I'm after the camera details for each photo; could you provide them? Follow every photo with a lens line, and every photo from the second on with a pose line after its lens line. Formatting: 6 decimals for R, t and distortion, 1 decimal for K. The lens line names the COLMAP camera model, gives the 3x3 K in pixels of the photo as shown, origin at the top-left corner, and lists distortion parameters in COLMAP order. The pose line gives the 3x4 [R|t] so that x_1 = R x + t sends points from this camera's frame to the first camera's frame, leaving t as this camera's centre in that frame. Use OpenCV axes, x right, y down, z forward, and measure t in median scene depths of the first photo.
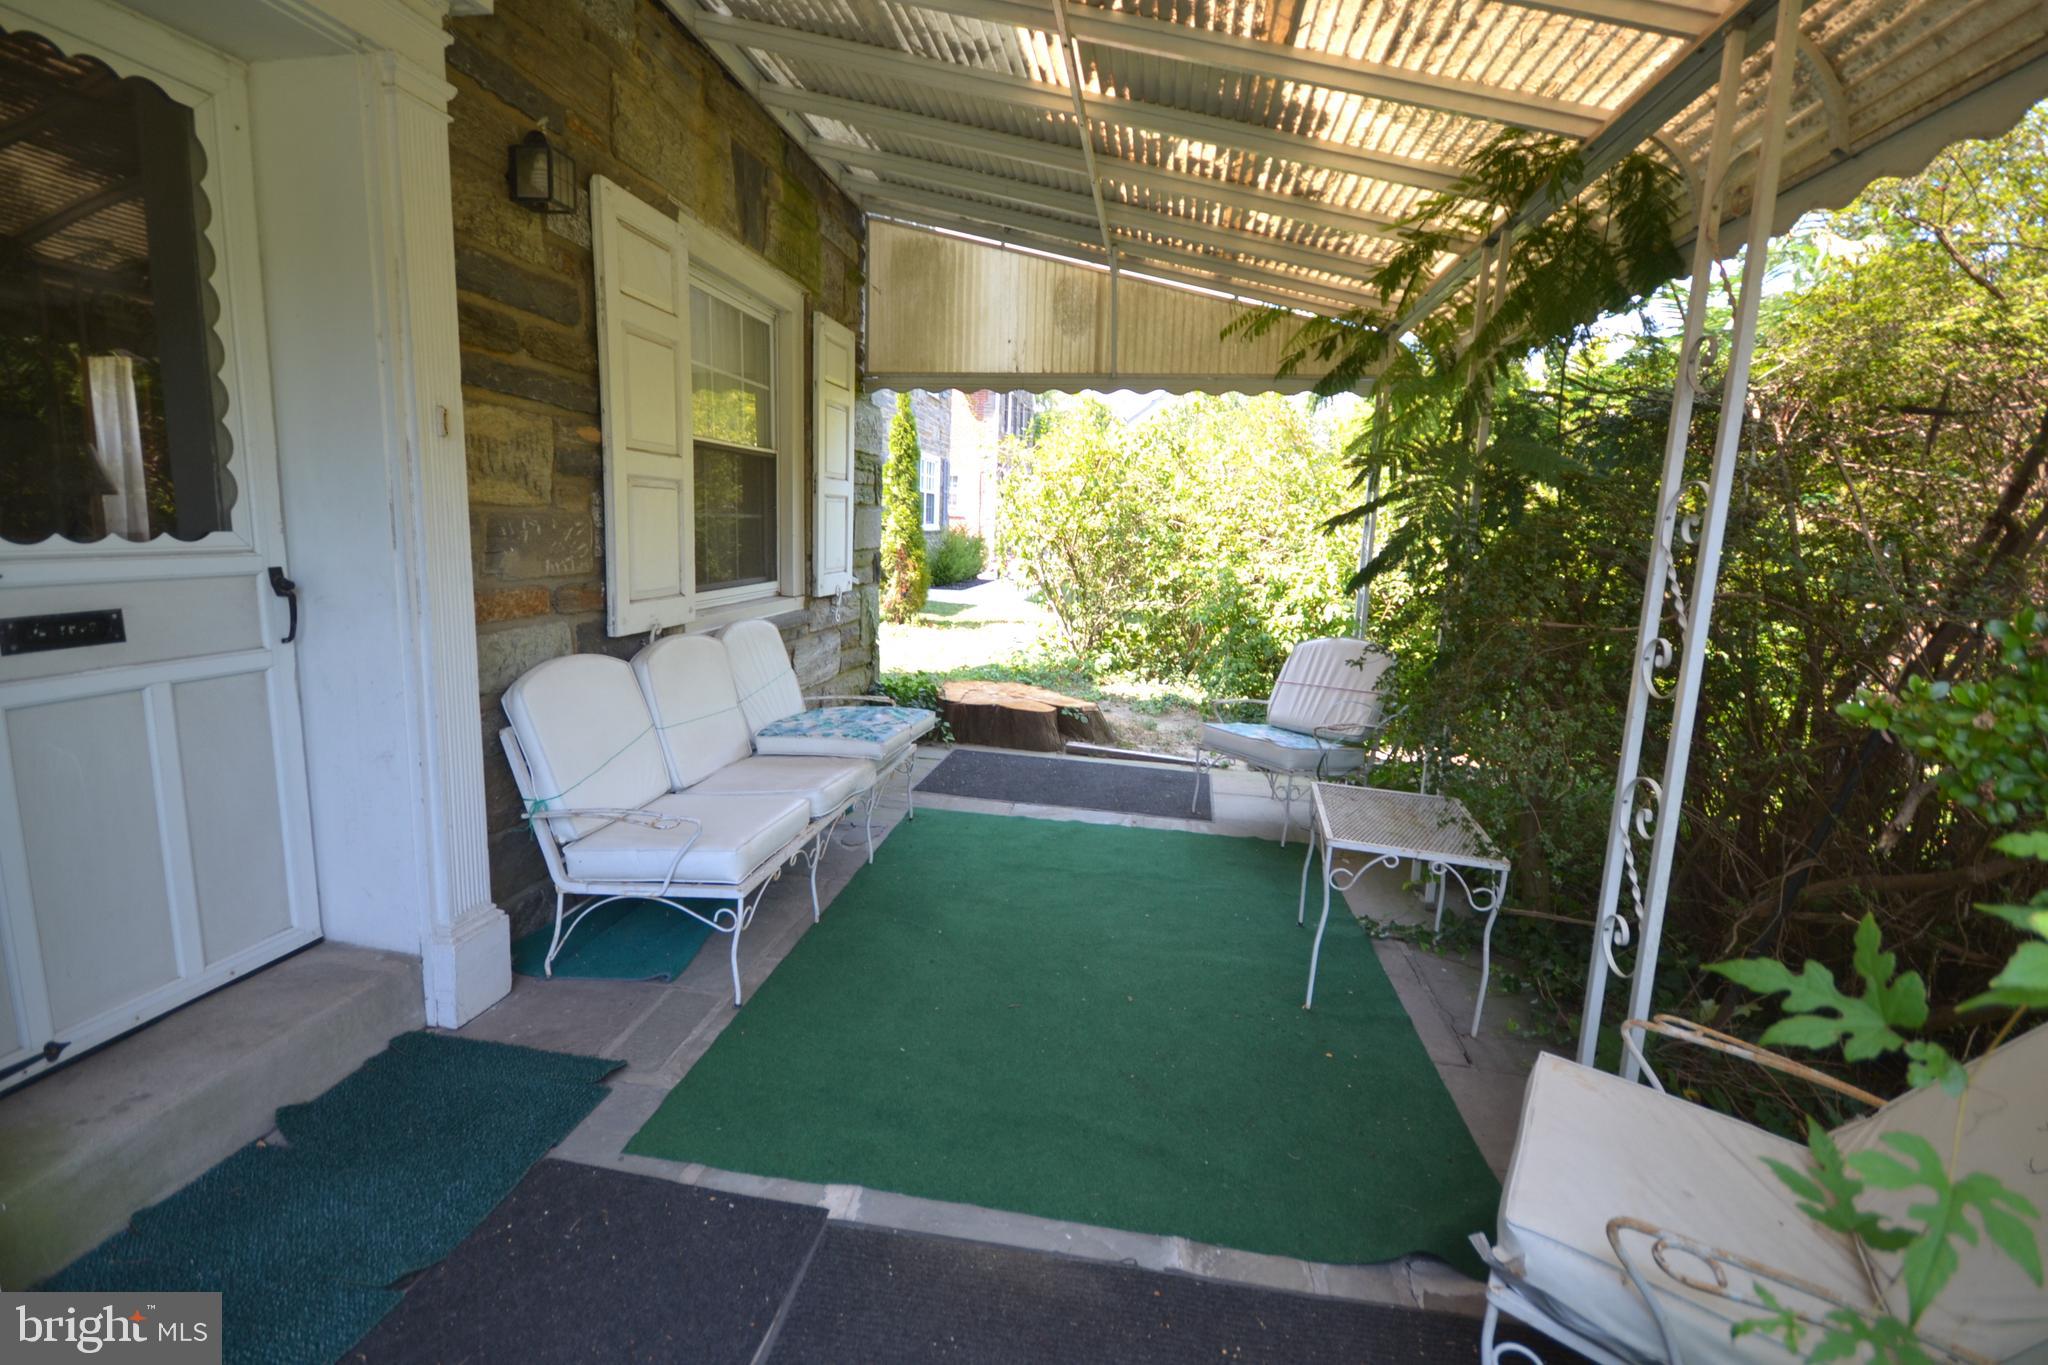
lens RADIAL K [[911.1, 0, 1015.6], [0, 911.1, 674.5], [0, 0, 1]] dist [-0.002845, -0.001294]
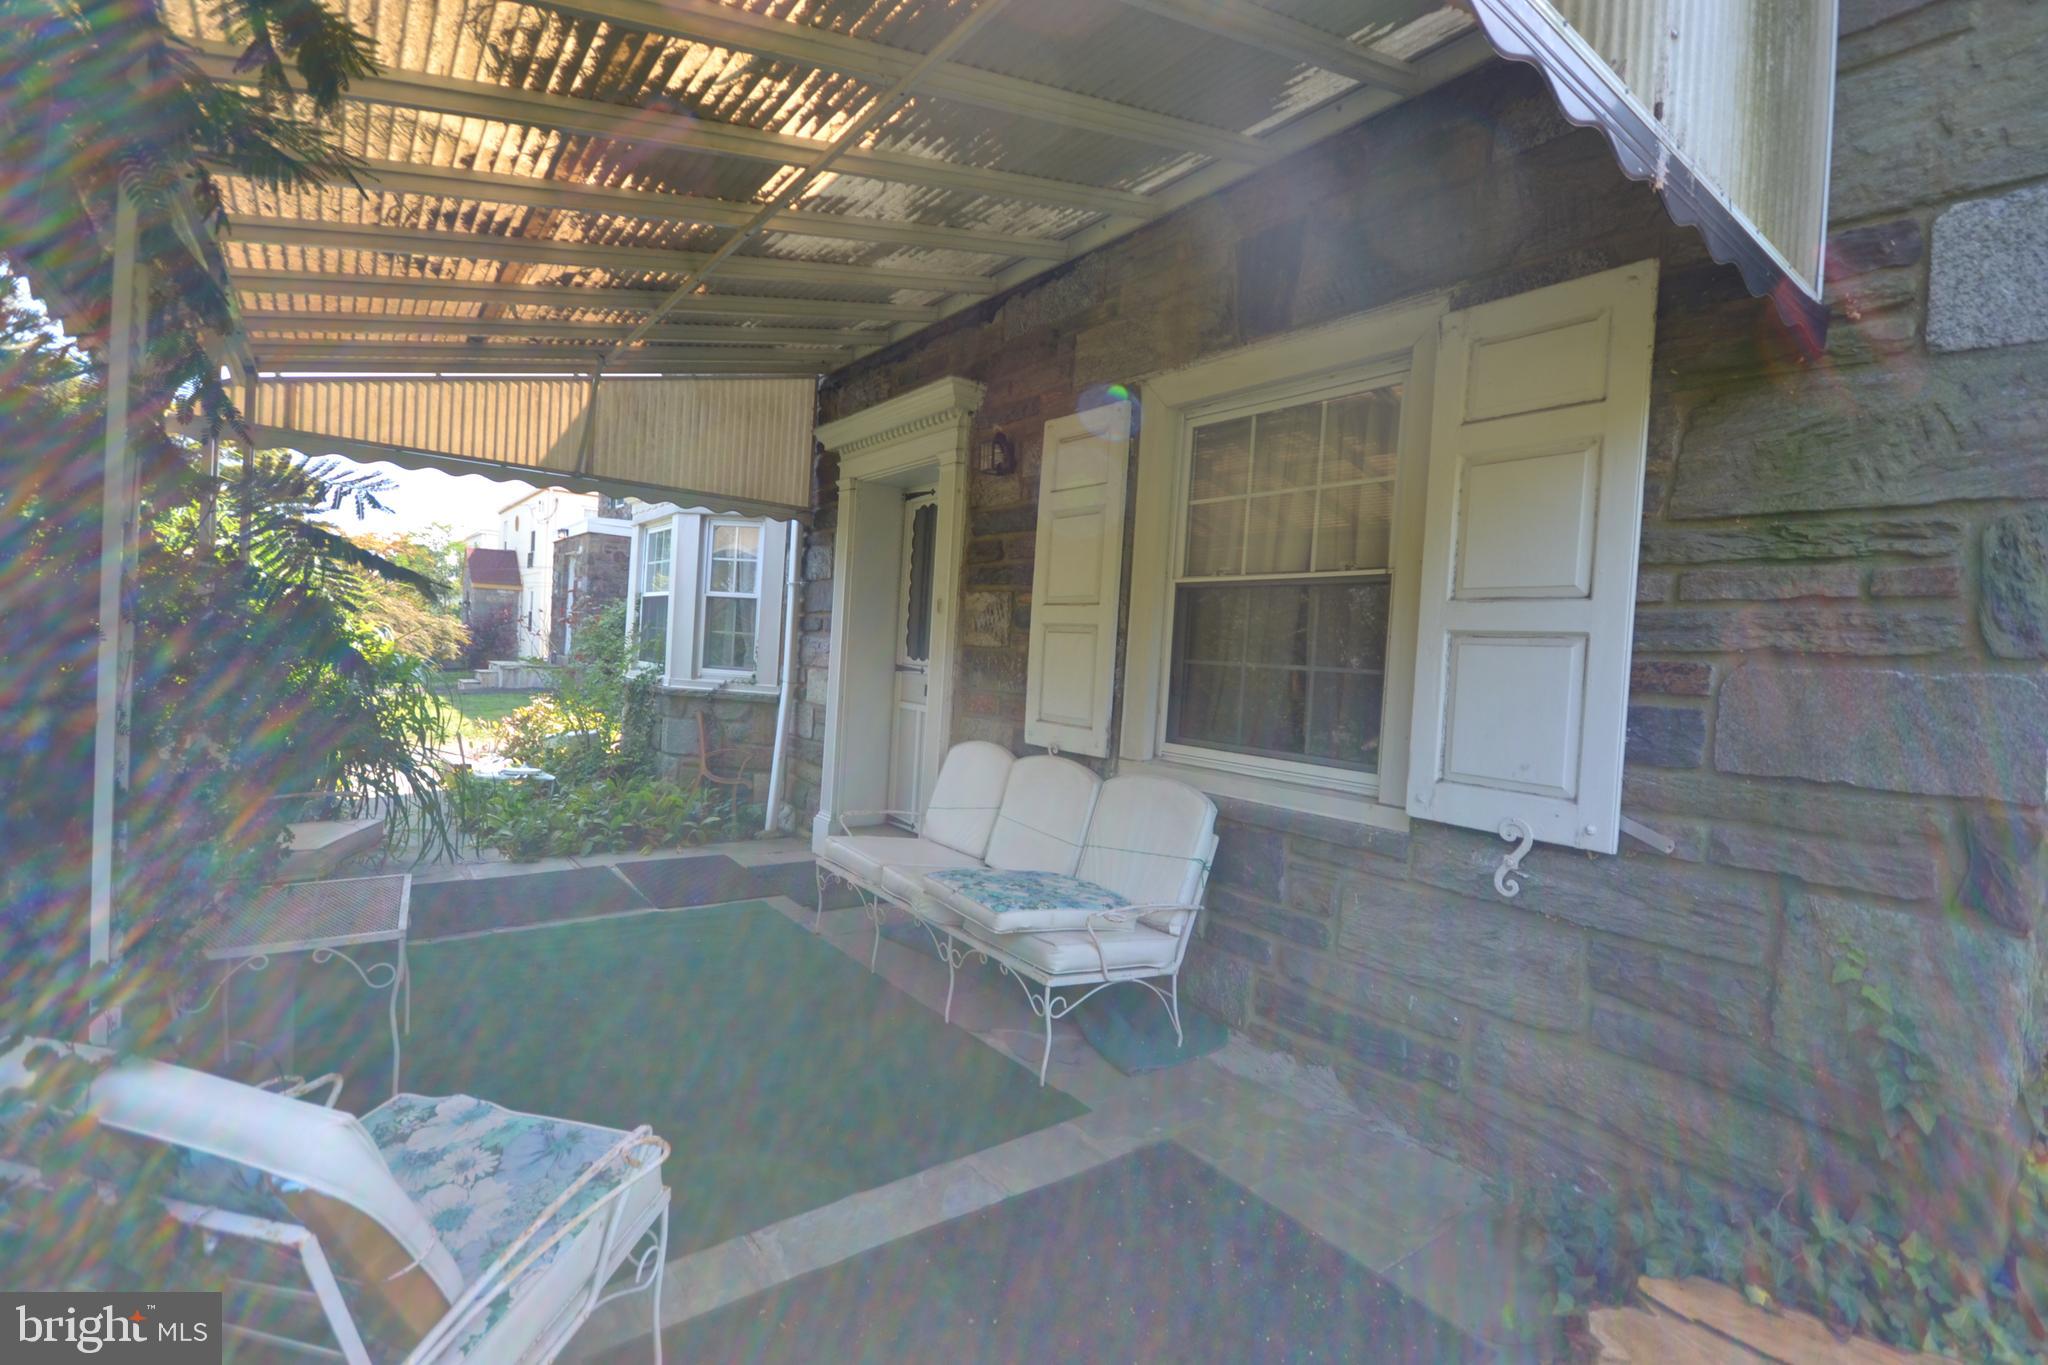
lens RADIAL K [[910.9, 0, 1024.0], [0, 910.9, 682.5], [0, 0, 1]] dist [0.000255, -0.010887]
pose [[-0.689219, -0.054799, -0.722478, 0.242850], [-0.201790, 0.972202, 0.118761, -0.128841], [0.695886, 0.227642, -0.681118, 0.851211]]
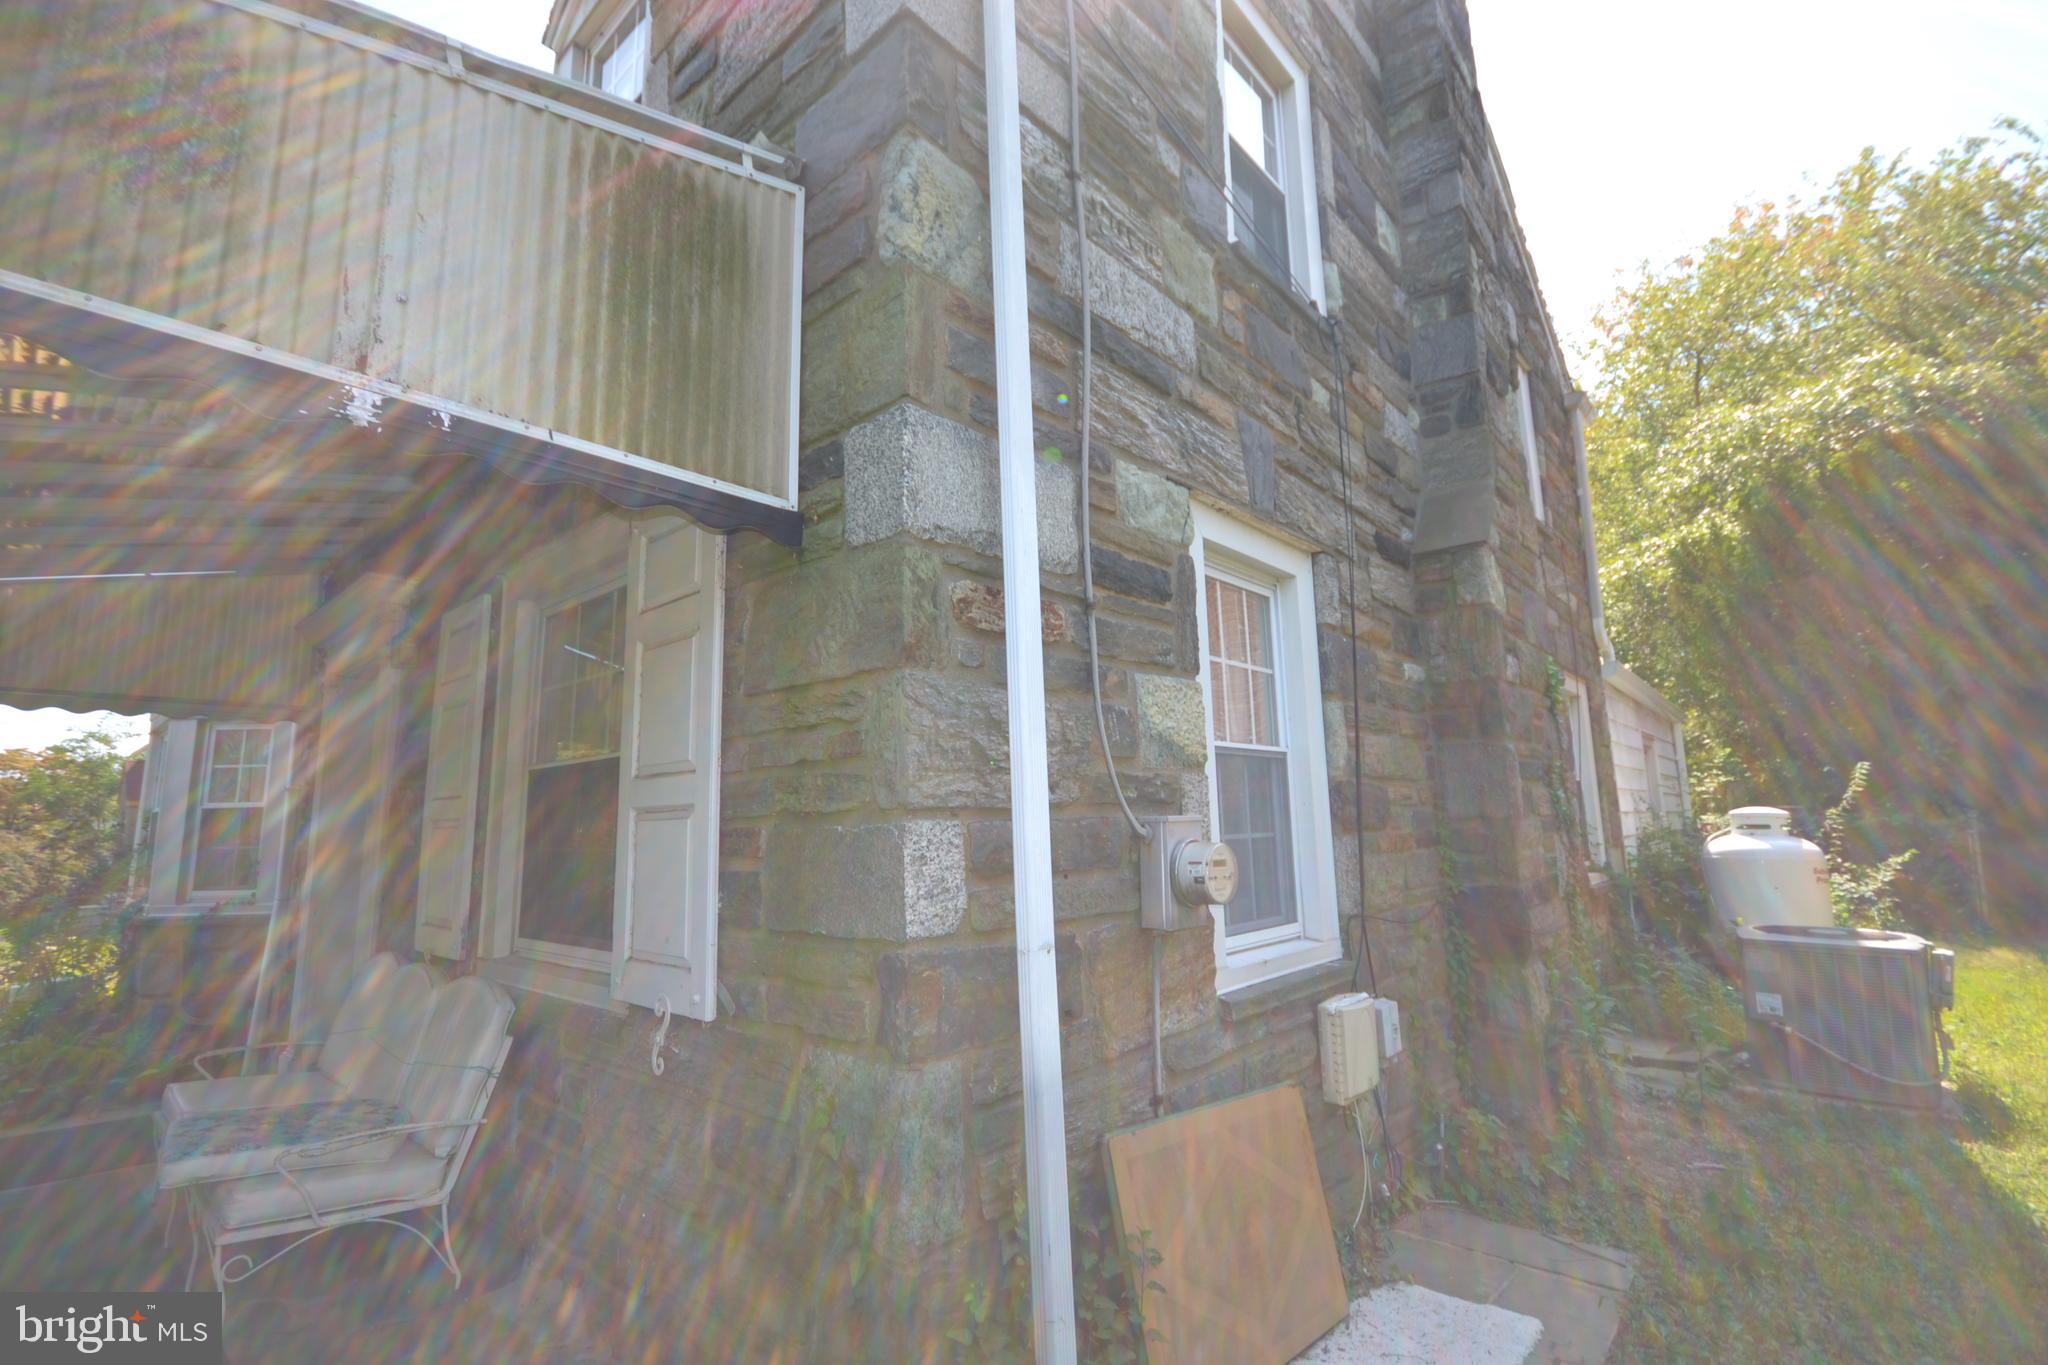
lens RADIAL K [[911.1, 0, 1015.6], [0, 911.1, 674.5], [0, 0, 1]] dist [-0.002845, -0.001294]
pose [[-0.544481, -0.162493, -0.822883, 0.090690], [-0.137486, 0.985076, -0.103550, -0.178880], [0.827429, 0.056754, -0.558696, 1.061574]]
